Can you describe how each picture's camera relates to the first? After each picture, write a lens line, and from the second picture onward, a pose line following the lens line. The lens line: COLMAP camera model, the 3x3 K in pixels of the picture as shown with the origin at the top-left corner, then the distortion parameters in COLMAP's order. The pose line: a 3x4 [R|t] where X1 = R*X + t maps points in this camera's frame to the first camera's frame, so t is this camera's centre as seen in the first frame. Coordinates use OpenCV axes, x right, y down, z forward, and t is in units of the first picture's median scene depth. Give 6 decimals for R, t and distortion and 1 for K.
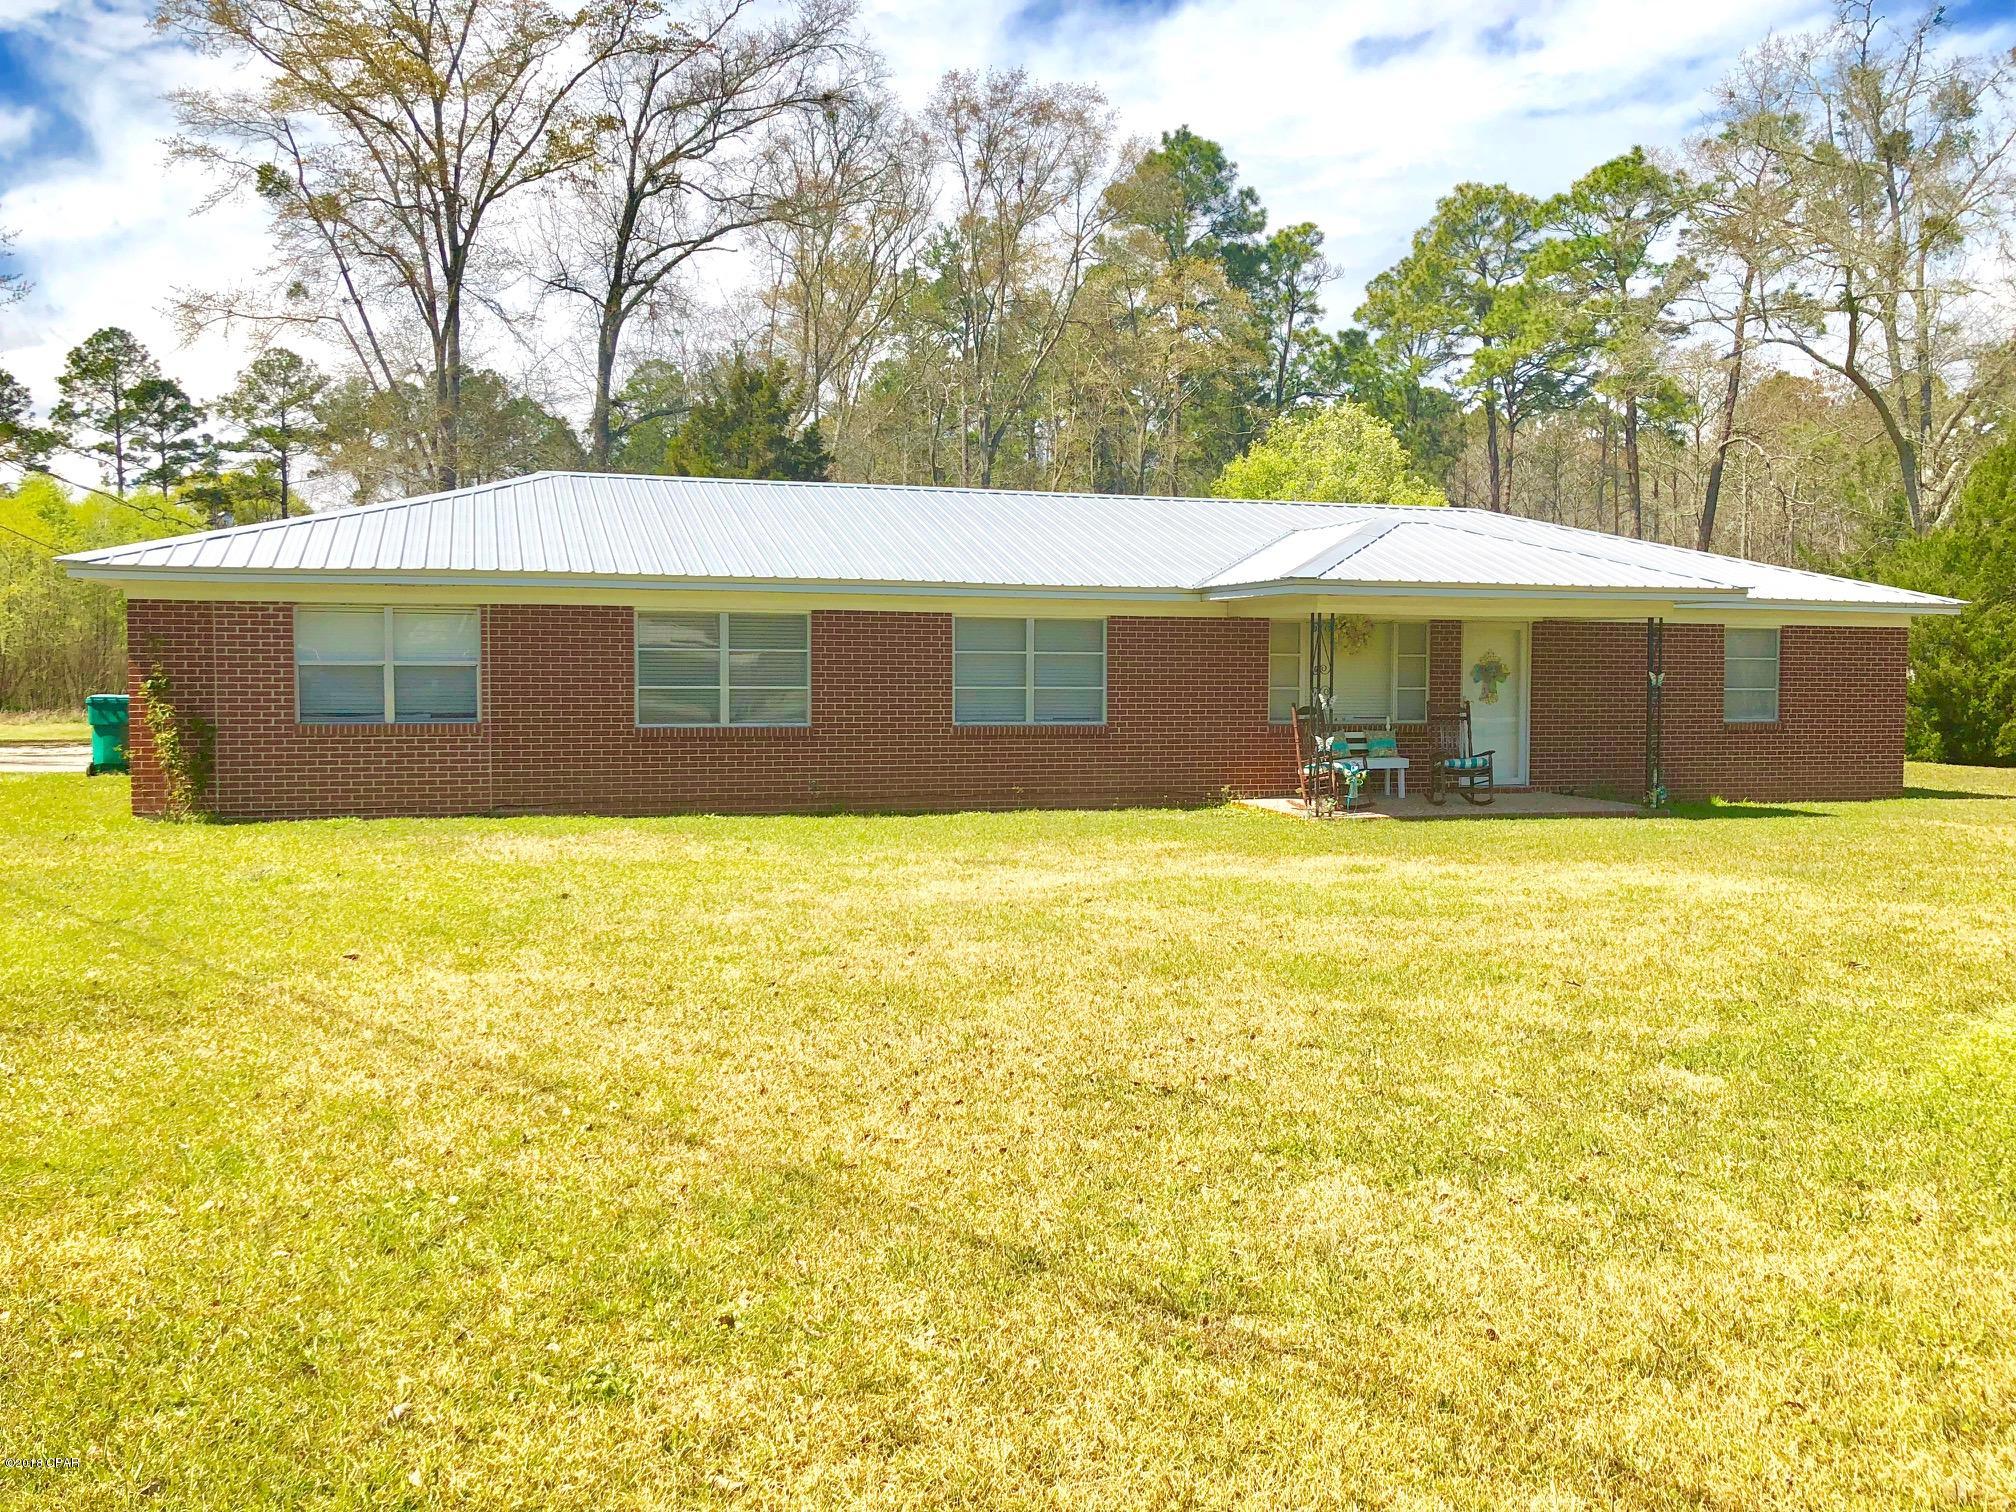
lens RADIAL K [[1574.8, 0, 1001.4], [0, 1574.8, 752.2], [0, 0, 1]] dist [-0.007696, -0.015802]
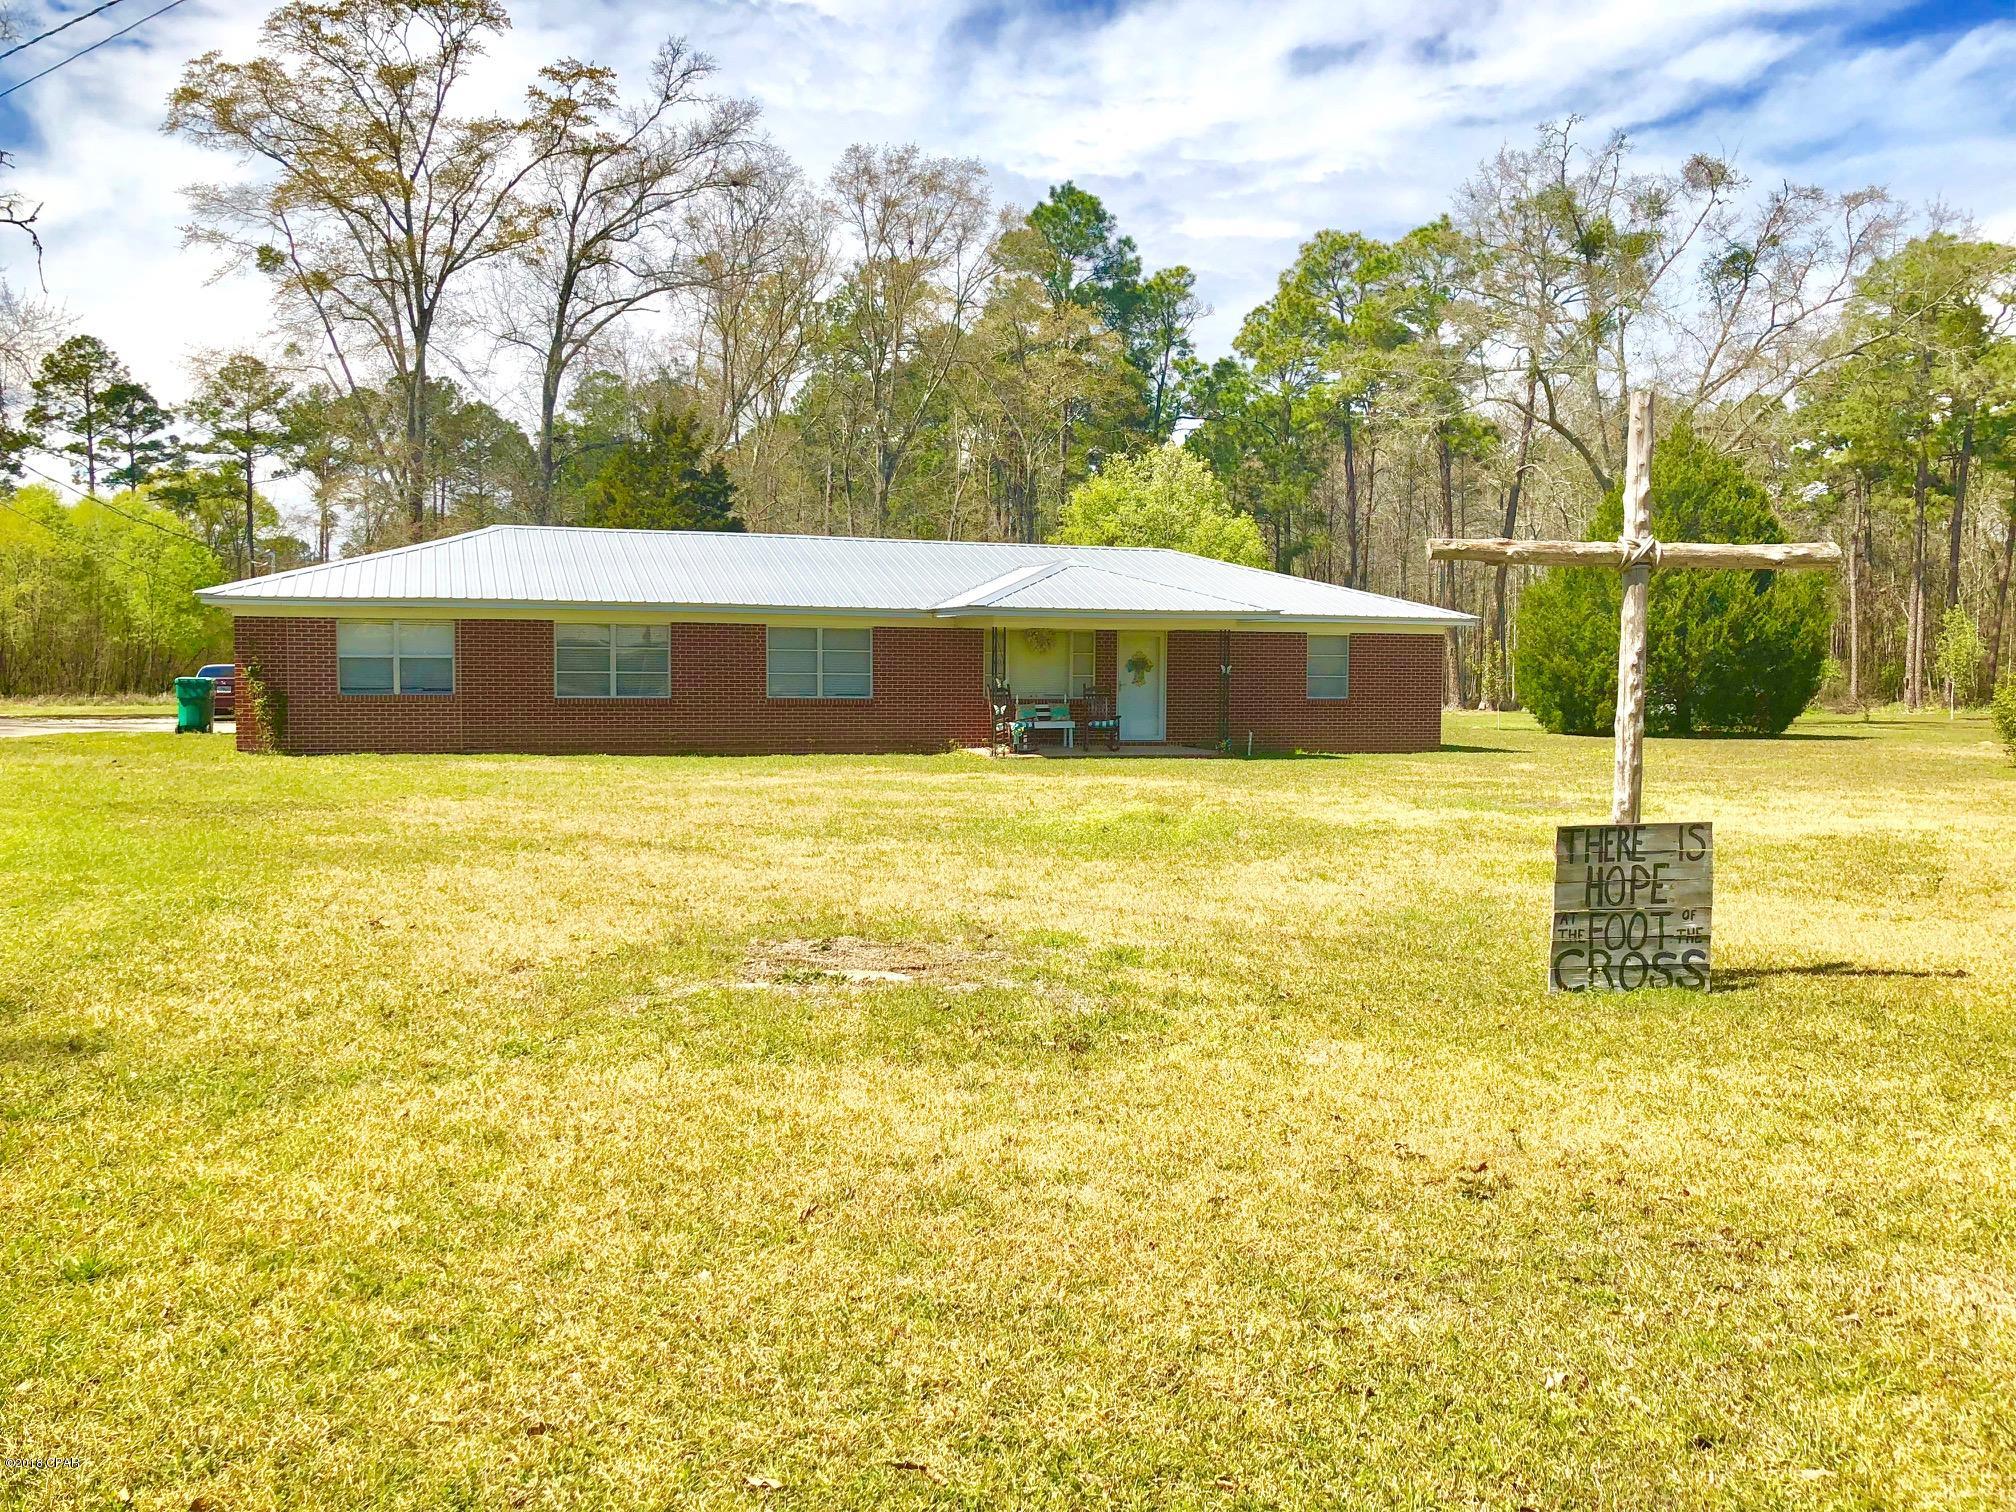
lens RADIAL K [[1513.8, 0, 1008.0], [0, 1513.8, 756.0], [0, 0, 1]] dist [-0.005539, -0.006361]
pose [[0.999125, 0.000638, 0.041824, 0.033639], [-0.001061, 0.999949, 0.010083, 0.005709], [-0.041815, -0.010119, 0.999074, -0.113870]]
